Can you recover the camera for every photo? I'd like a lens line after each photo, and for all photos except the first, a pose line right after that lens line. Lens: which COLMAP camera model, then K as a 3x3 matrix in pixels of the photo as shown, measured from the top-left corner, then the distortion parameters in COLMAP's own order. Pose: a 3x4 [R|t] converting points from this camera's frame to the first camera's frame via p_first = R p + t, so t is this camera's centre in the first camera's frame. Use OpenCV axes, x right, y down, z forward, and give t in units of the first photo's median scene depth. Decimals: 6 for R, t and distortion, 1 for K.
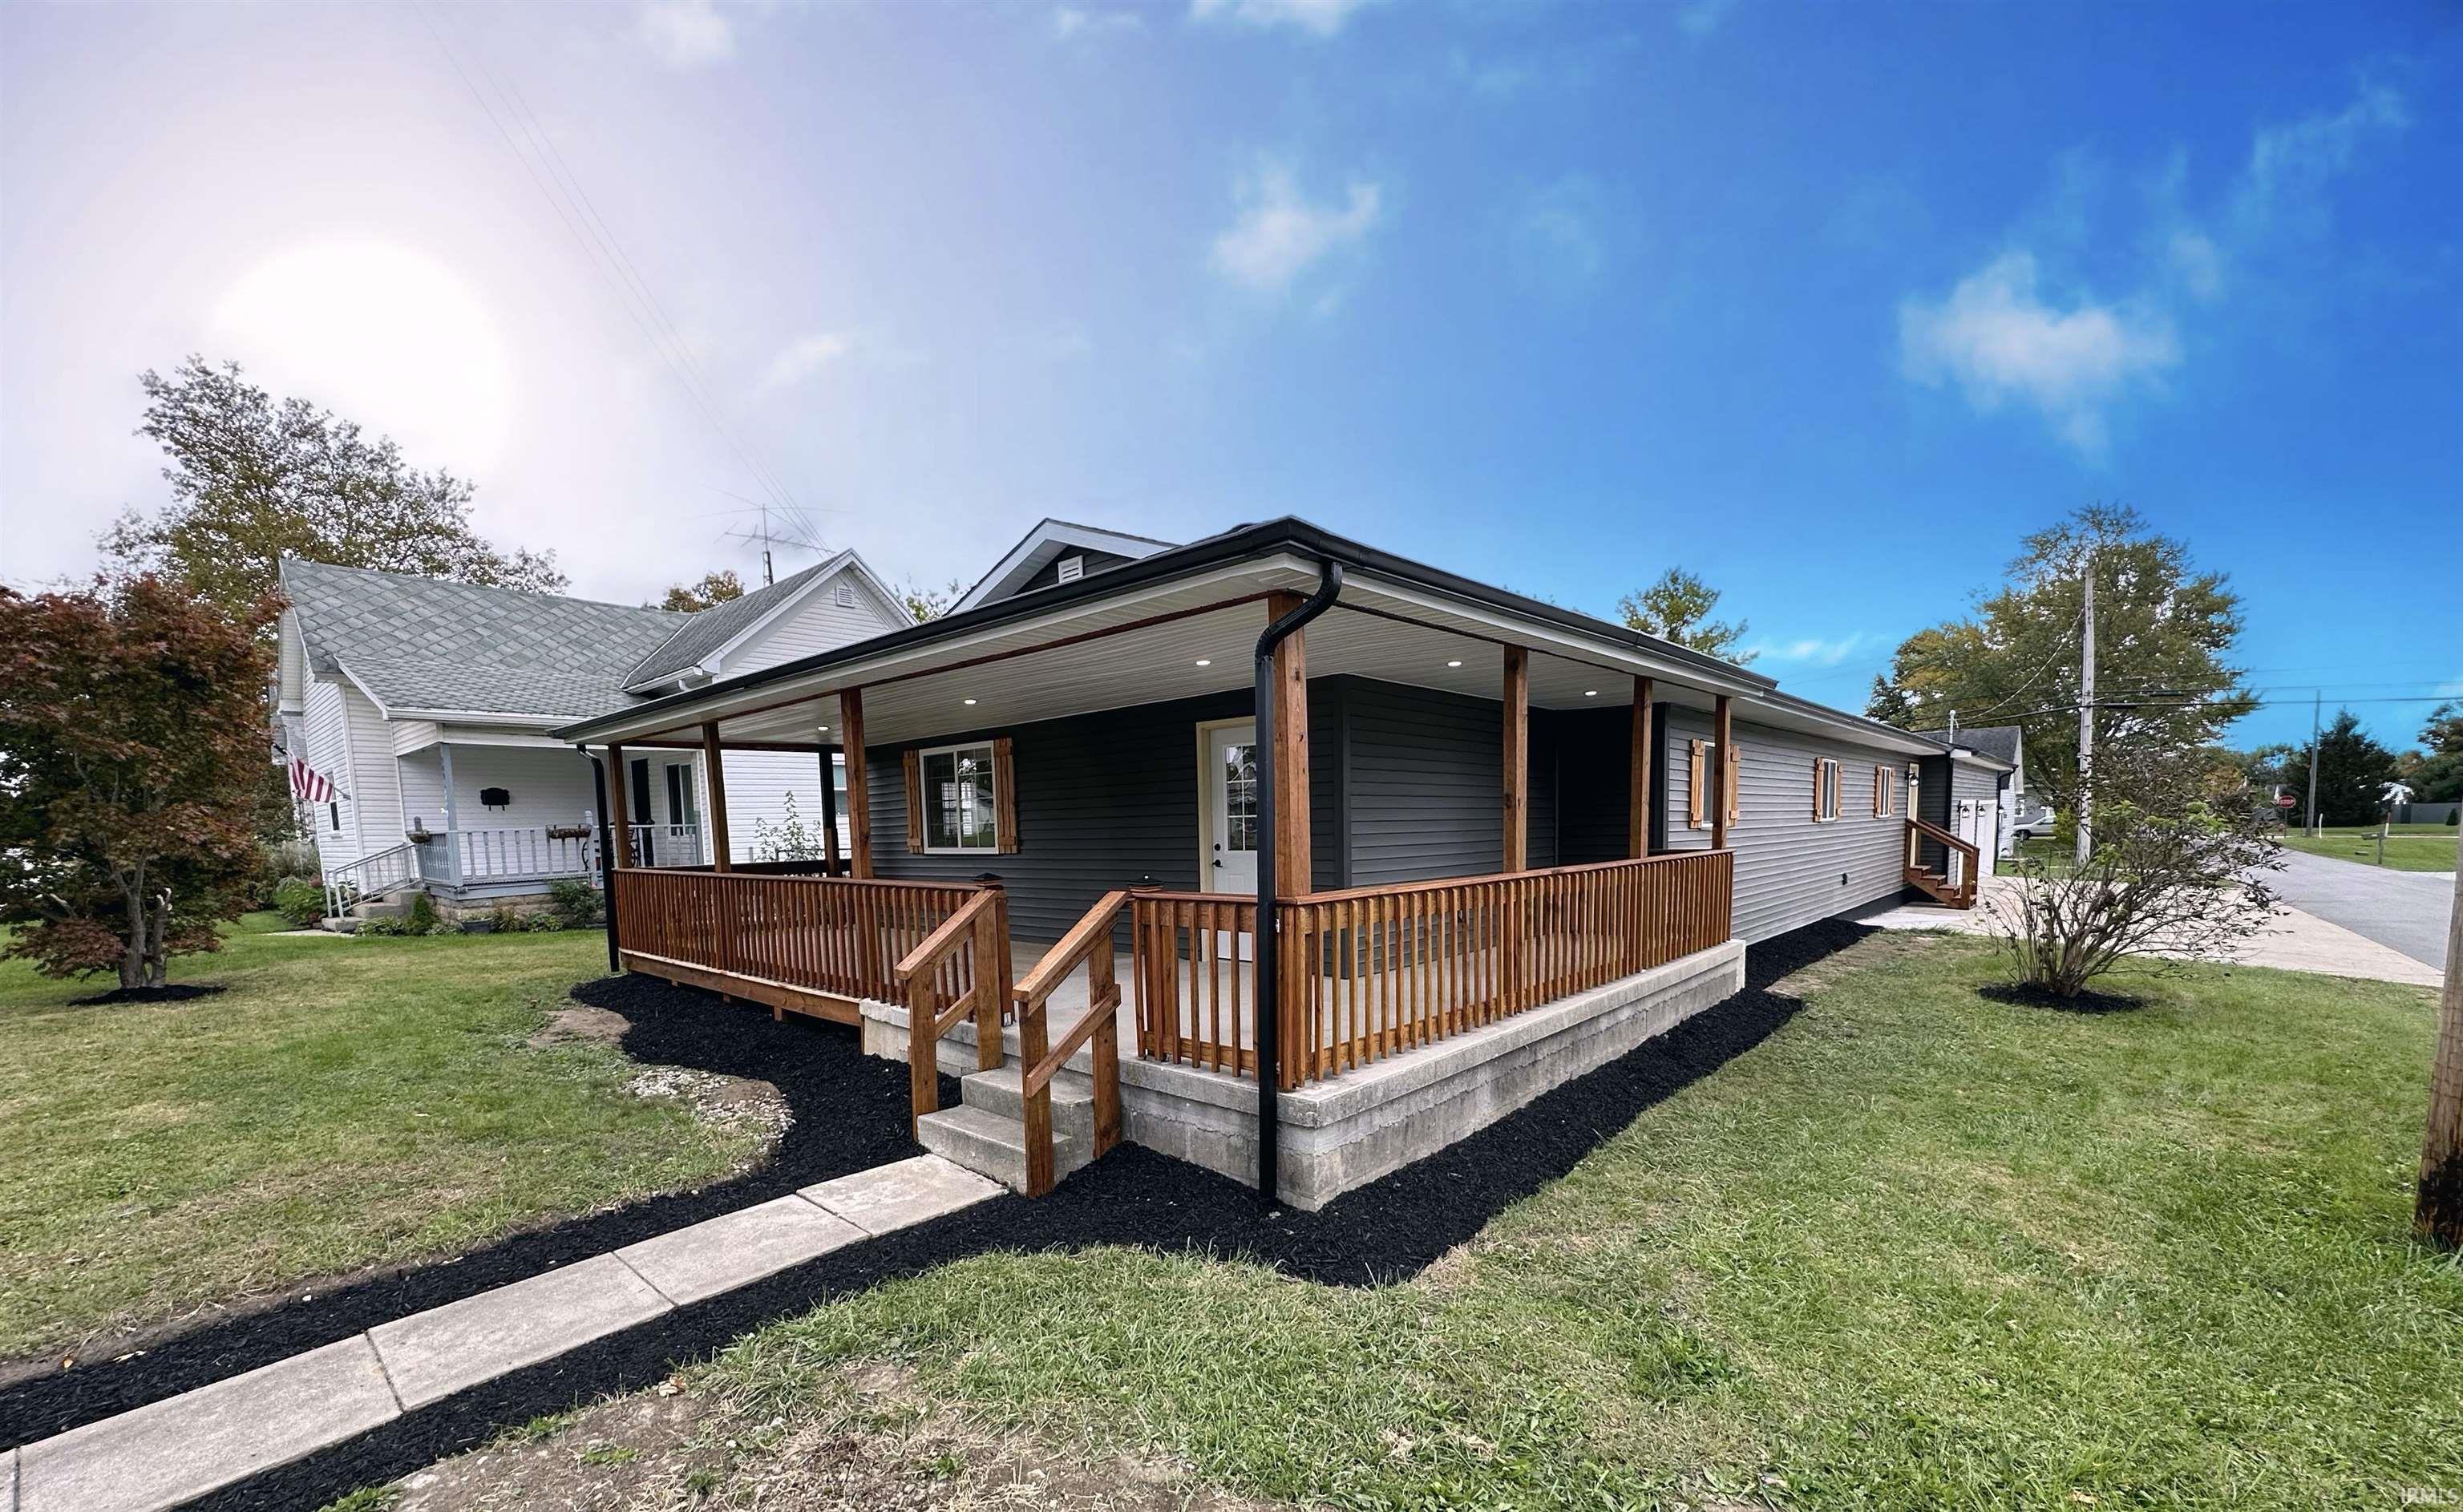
lens RADIAL K [[977.5, 0, 1230.0], [0, 977.5, 924.7], [0, 0, 1]] dist [-0.001422, -0.000539]
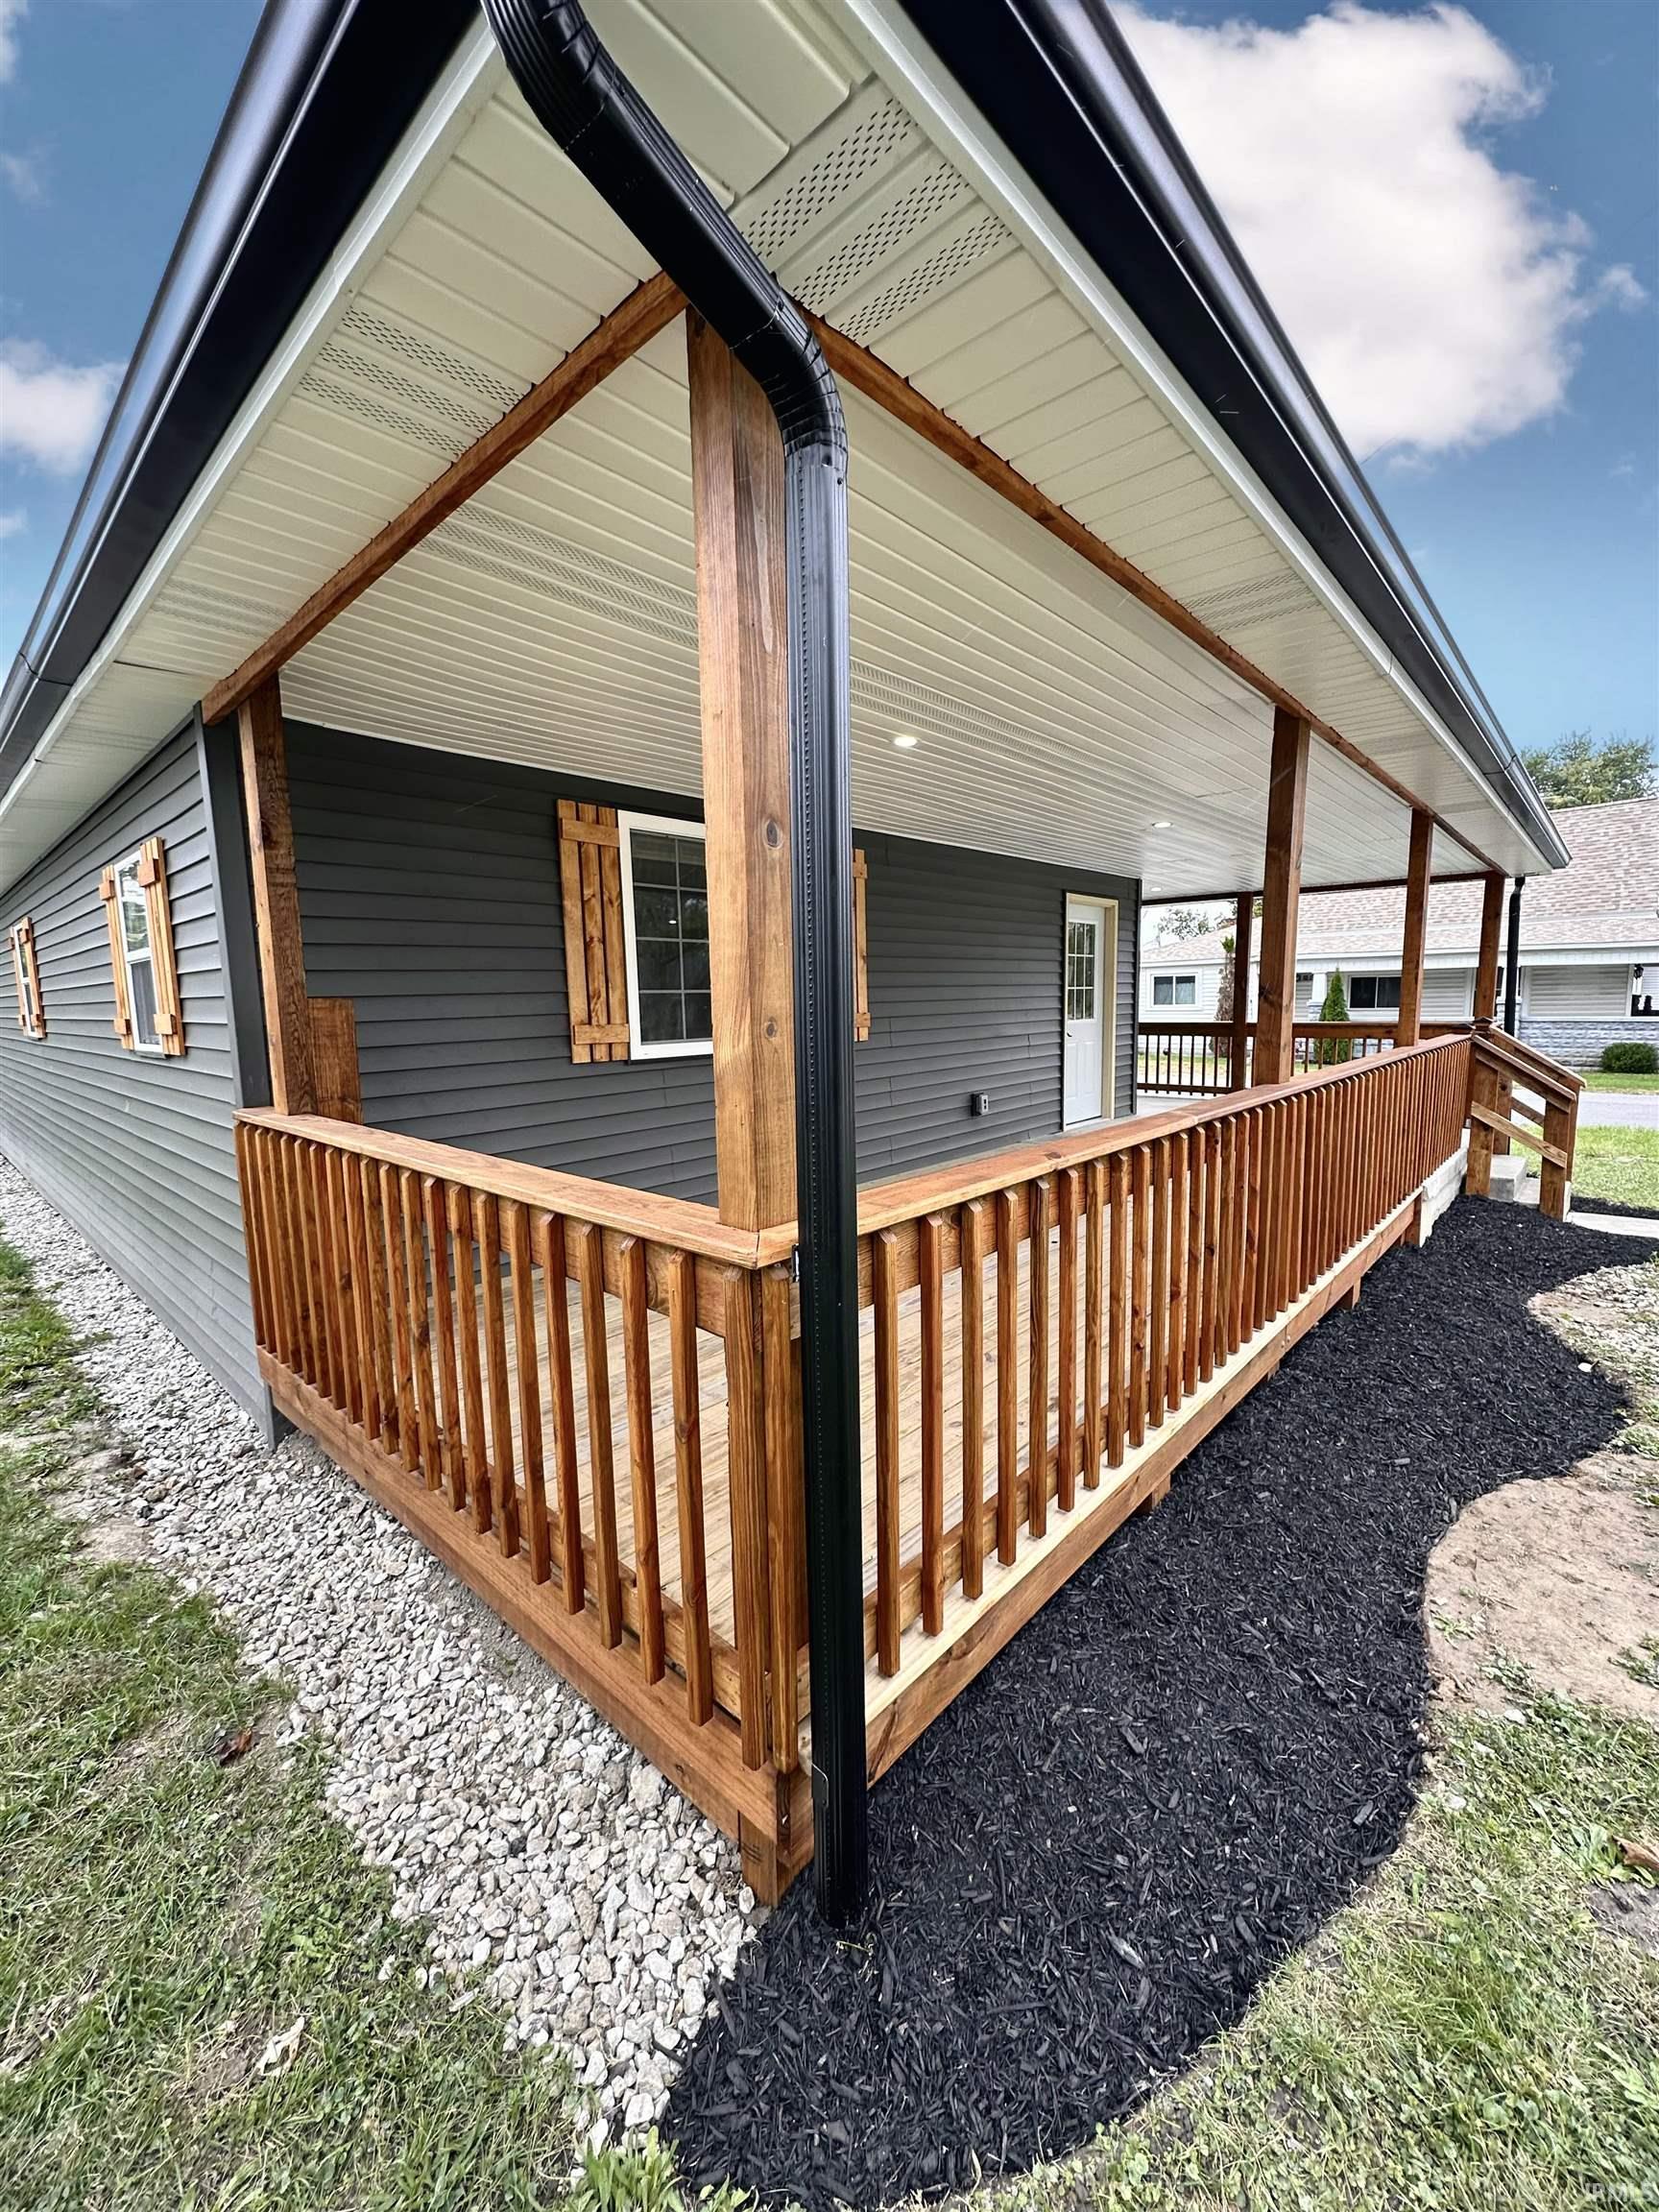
lens RADIAL K [[878.6, 0, 829.8], [0, 878.6, 1107.7], [0, 0, 1]] dist [-0.004674, 0.001193]
pose [[0.005764, -0.104798, 0.994477, -0.960451], [0.120248, 0.987350, 0.103350, -0.112157], [-0.992727, 0.118988, 0.018292, 1.258928]]
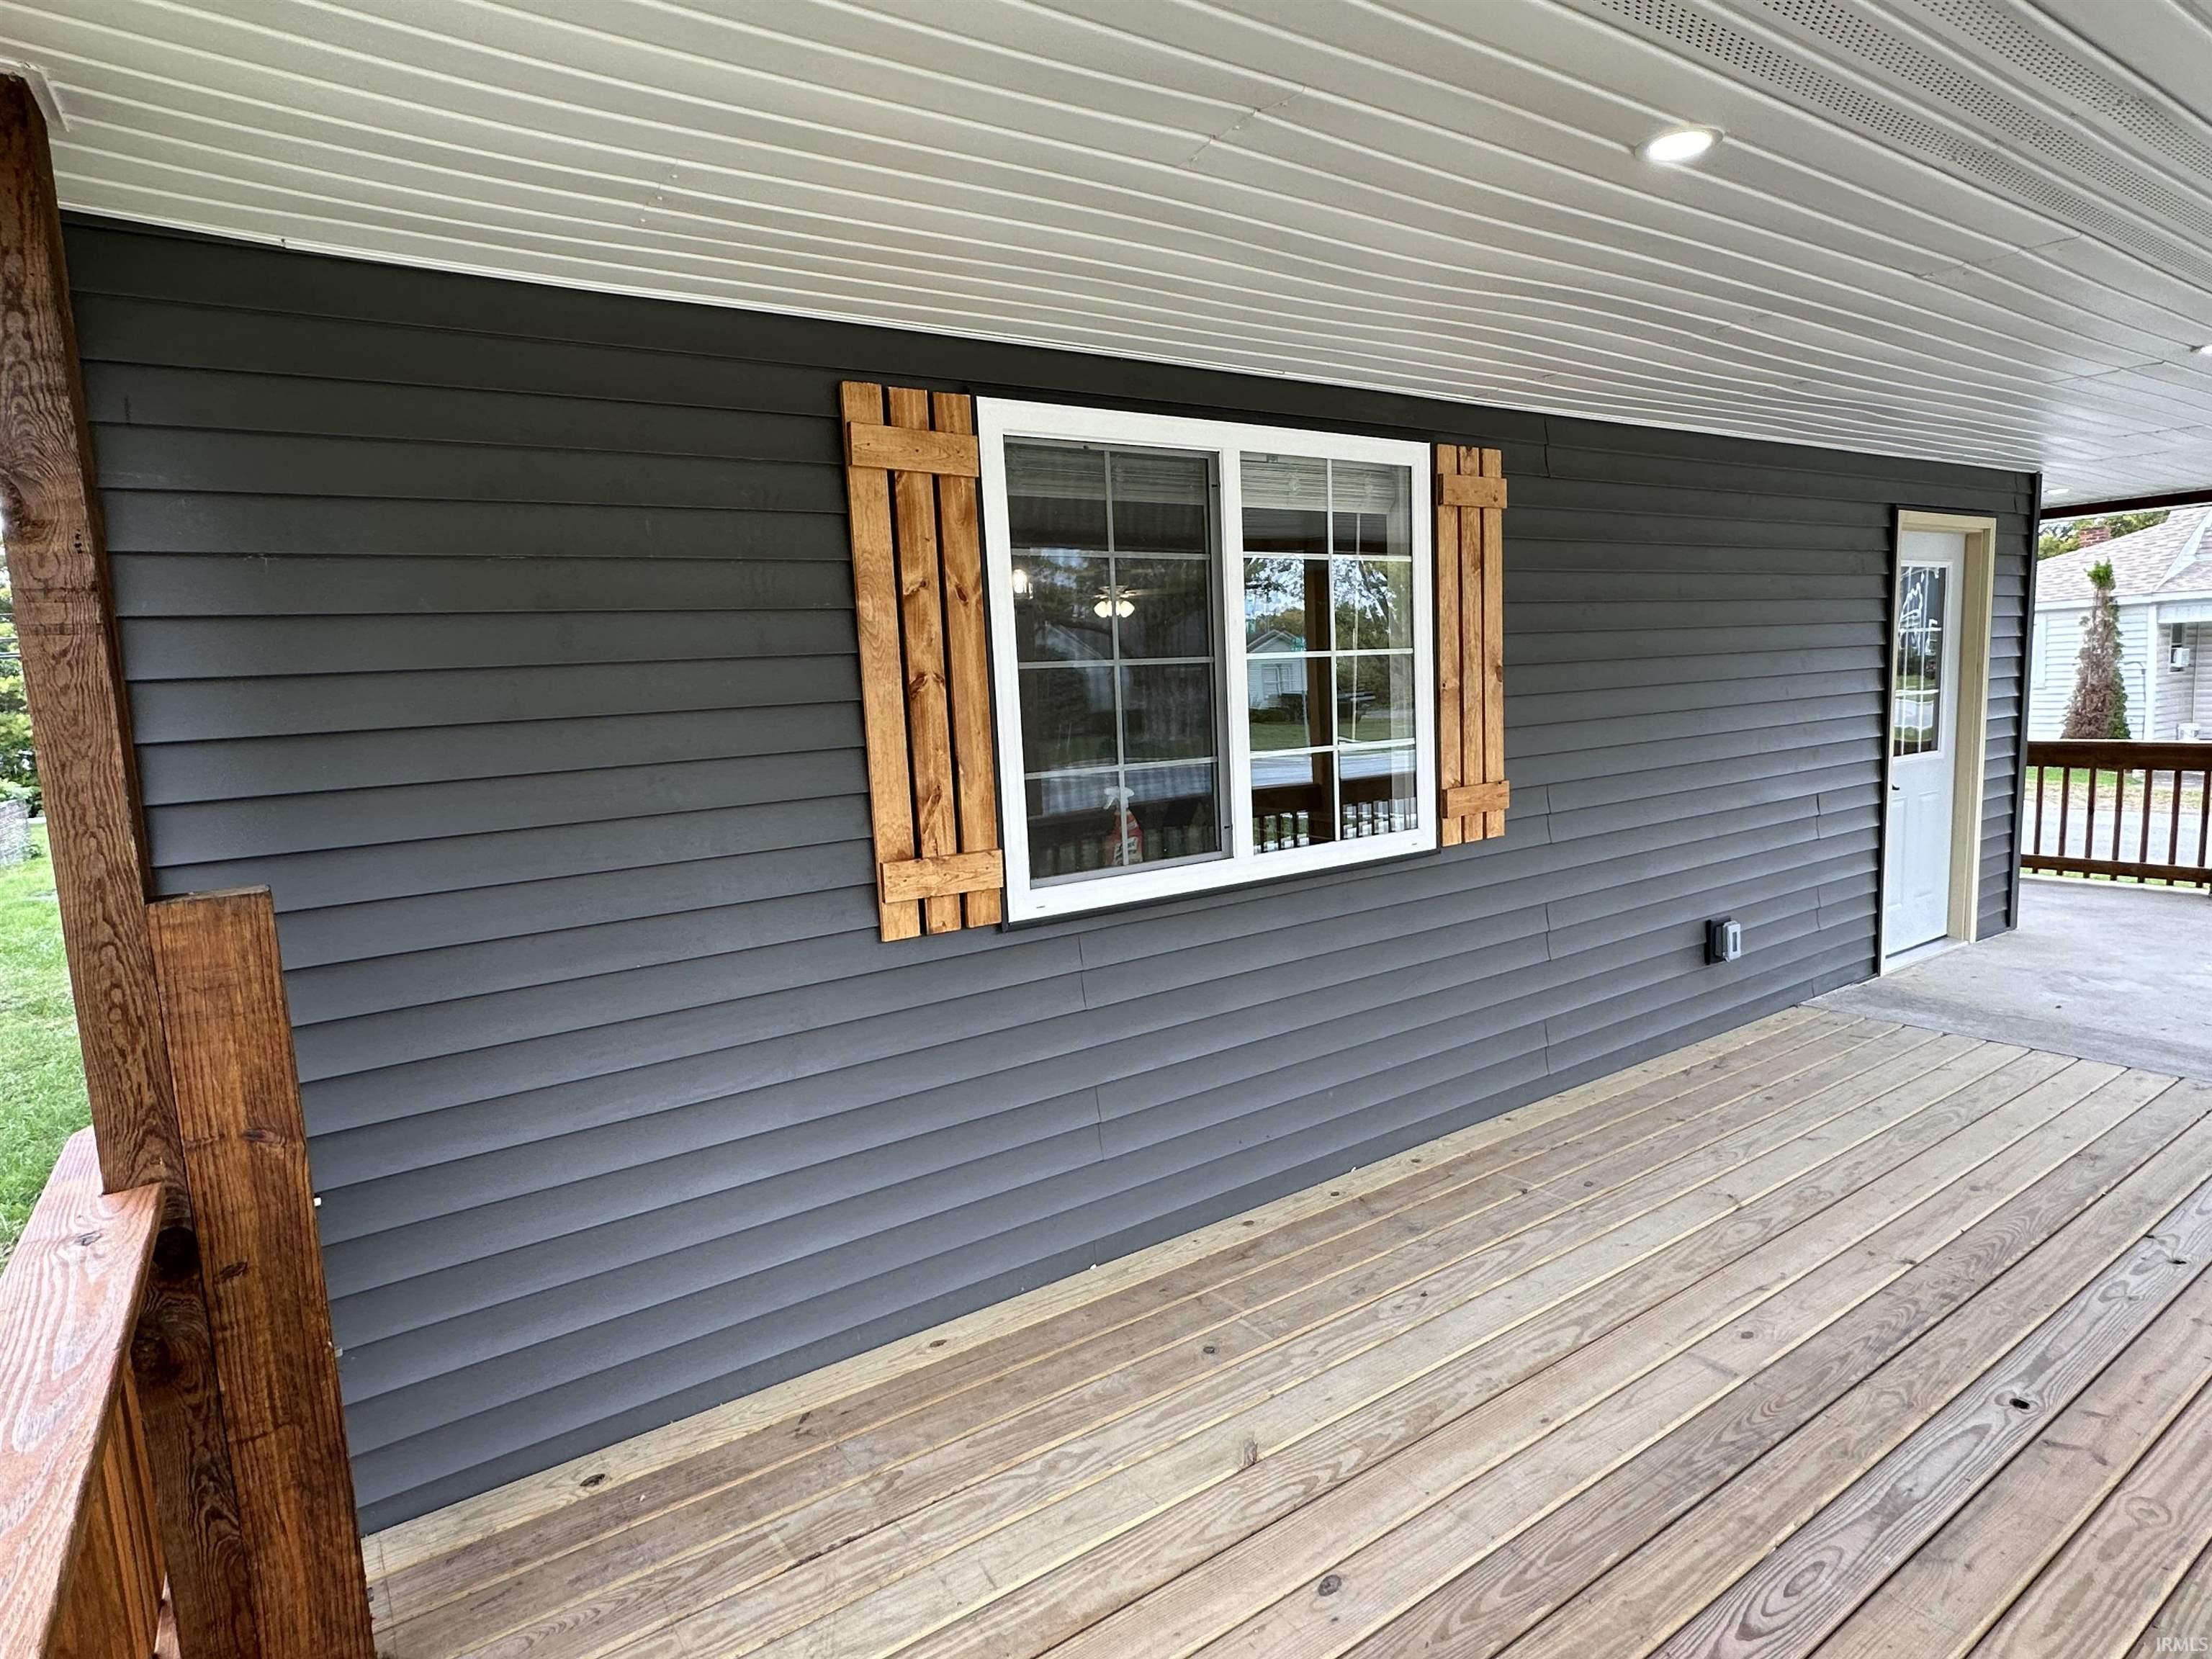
lens RADIAL K [[1214.2, 0, 1107.5], [0, 1214.2, 826.7], [0, 0, 1]] dist [-0.004633, 0.000226]
pose [[0.230481, -0.108910, 0.966963, -0.758631], [0.136723, 0.987484, 0.078633, -0.150988], [-0.963424, 0.114083, 0.242487, 1.269506]]
